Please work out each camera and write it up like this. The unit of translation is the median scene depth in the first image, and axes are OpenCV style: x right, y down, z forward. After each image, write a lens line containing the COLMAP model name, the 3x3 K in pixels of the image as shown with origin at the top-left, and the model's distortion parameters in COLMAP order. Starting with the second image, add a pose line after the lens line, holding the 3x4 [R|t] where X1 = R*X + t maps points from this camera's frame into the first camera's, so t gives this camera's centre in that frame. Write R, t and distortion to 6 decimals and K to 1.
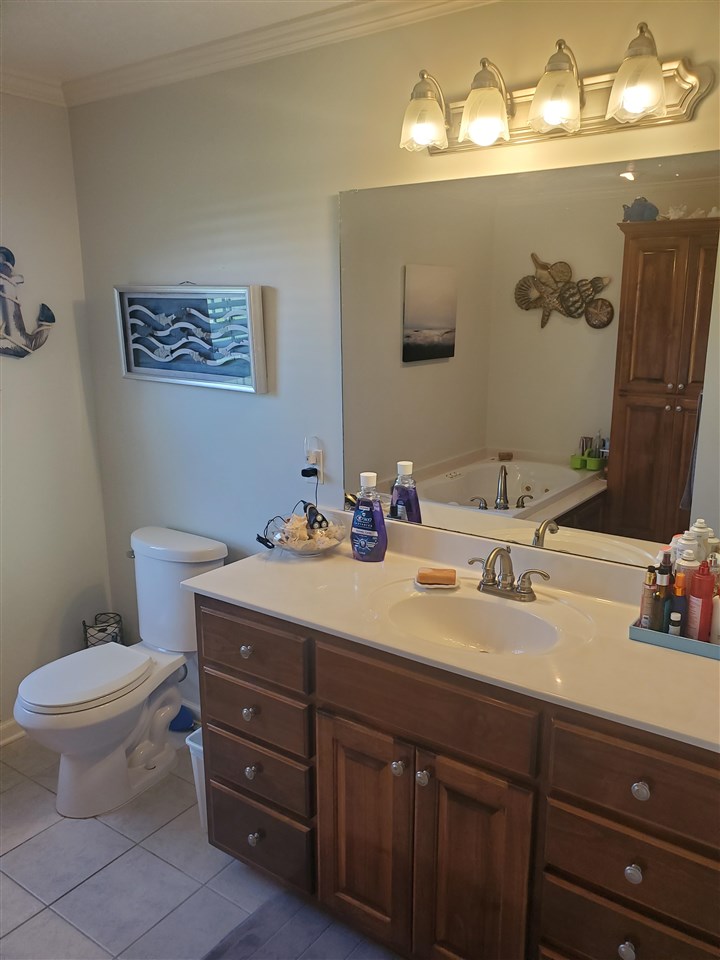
lens RADIAL K [[752.1, 0, 360.0], [0, 752.1, 480.0], [0, 0, 1]] dist [-0.002266, 0.041529]
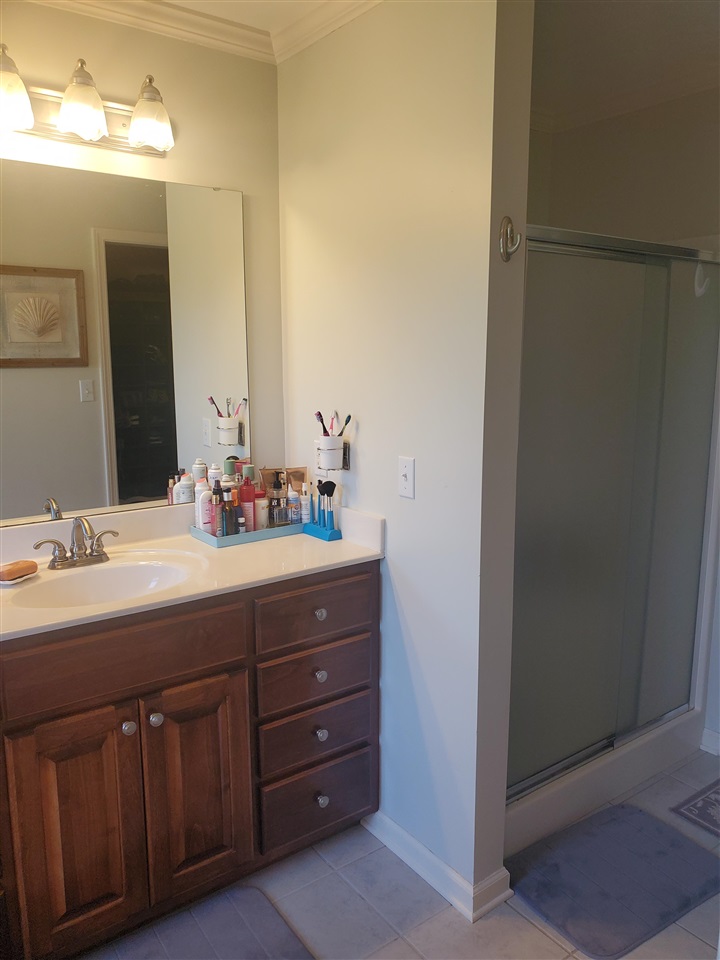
lens RADIAL K [[752.1, 0, 360.0], [0, 752.1, 480.0], [0, 0, 1]] dist [-0.002266, 0.041529]
pose [[0.322451, -0.158076, 0.933294, -0.770525], [0.218849, 0.971694, 0.088968, 0.035978], [-0.920940, 0.175563, 0.347918, 0.308637]]
